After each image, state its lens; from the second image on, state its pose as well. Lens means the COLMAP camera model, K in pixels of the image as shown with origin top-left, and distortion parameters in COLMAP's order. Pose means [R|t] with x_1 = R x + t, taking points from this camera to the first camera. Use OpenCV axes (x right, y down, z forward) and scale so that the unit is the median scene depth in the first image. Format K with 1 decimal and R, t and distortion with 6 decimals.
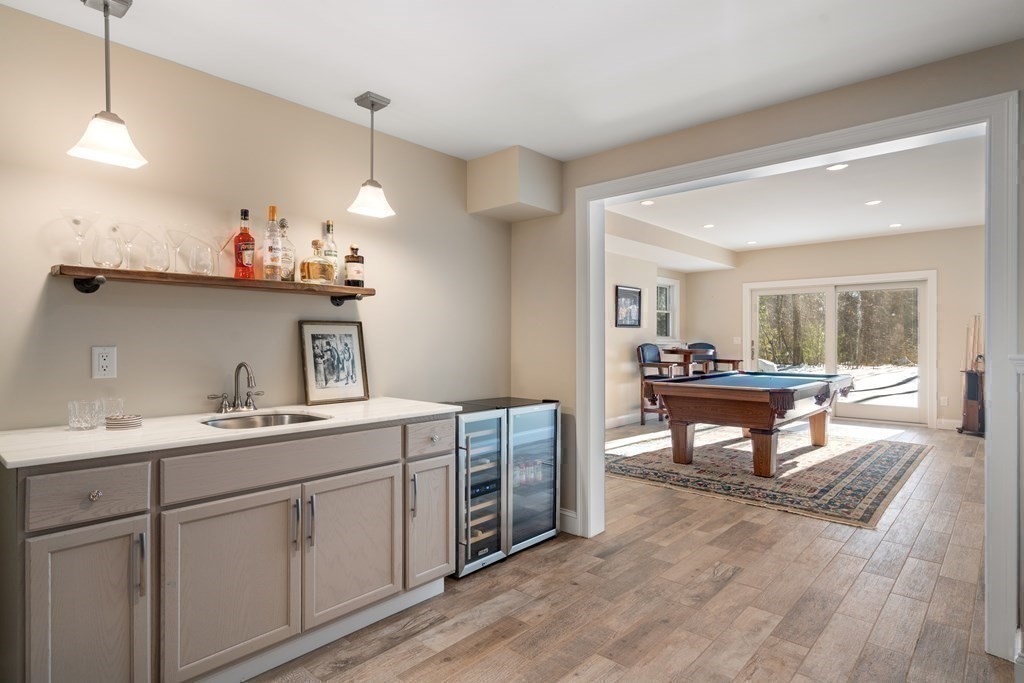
lens RADIAL K [[549.9, 0, 528.9], [0, 549.9, 342.2], [0, 0, 1]] dist [-0.001740, -0.000180]
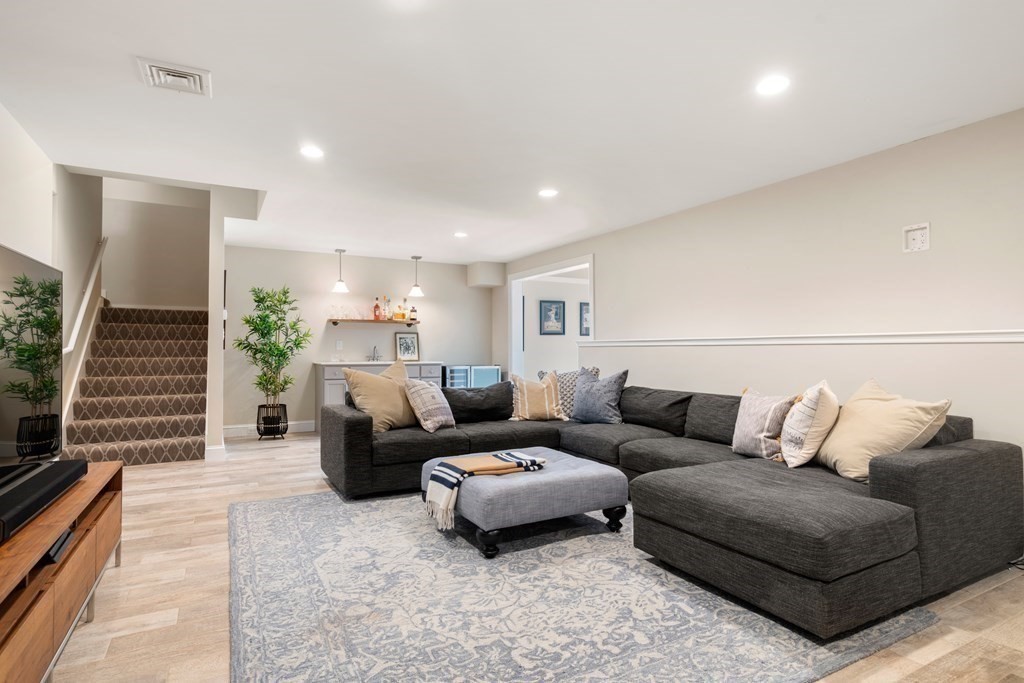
lens RADIAL K [[535.1, 0, 531.3], [0, 535.1, 341.3], [0, 0, 1]] dist [0.002450, 0.000840]
pose [[0.946879, -0.004130, -0.321563, 1.151241], [-0.002085, 0.999818, -0.018979, 0.058357], [0.321583, 0.018641, 0.946698, -1.425856]]
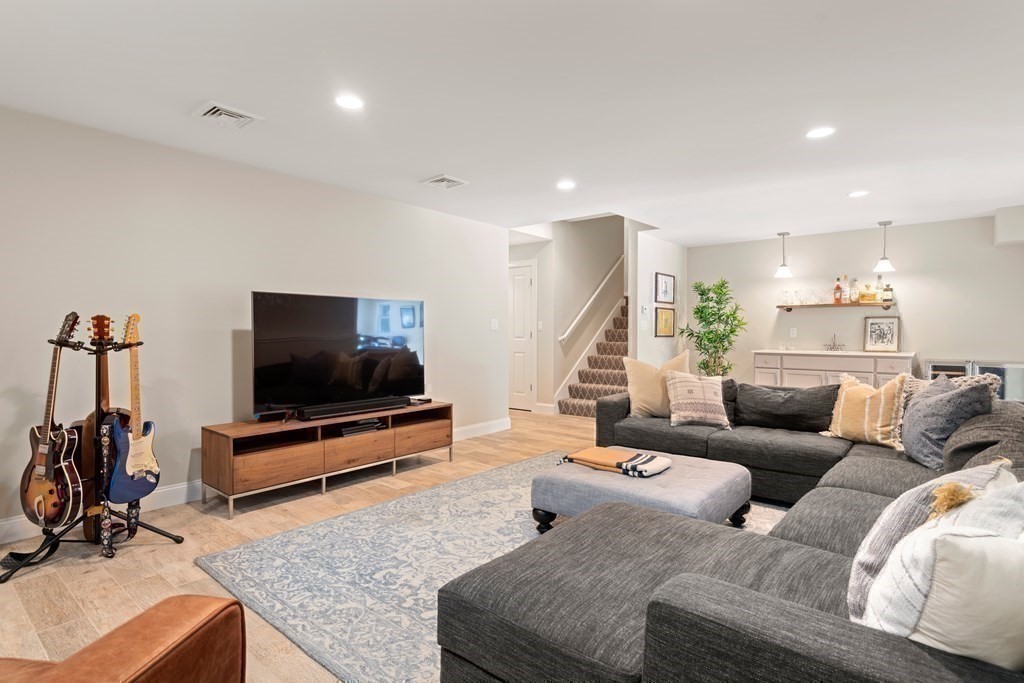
lens RADIAL K [[535.1, 0, 531.3], [0, 535.1, 341.3], [0, 0, 1]] dist [0.002450, 0.000840]
pose [[0.039617, 0.021974, -0.998973, 1.853499], [-0.002640, 0.999757, 0.021886, 0.019164], [0.999211, 0.001770, 0.039665, -0.570410]]
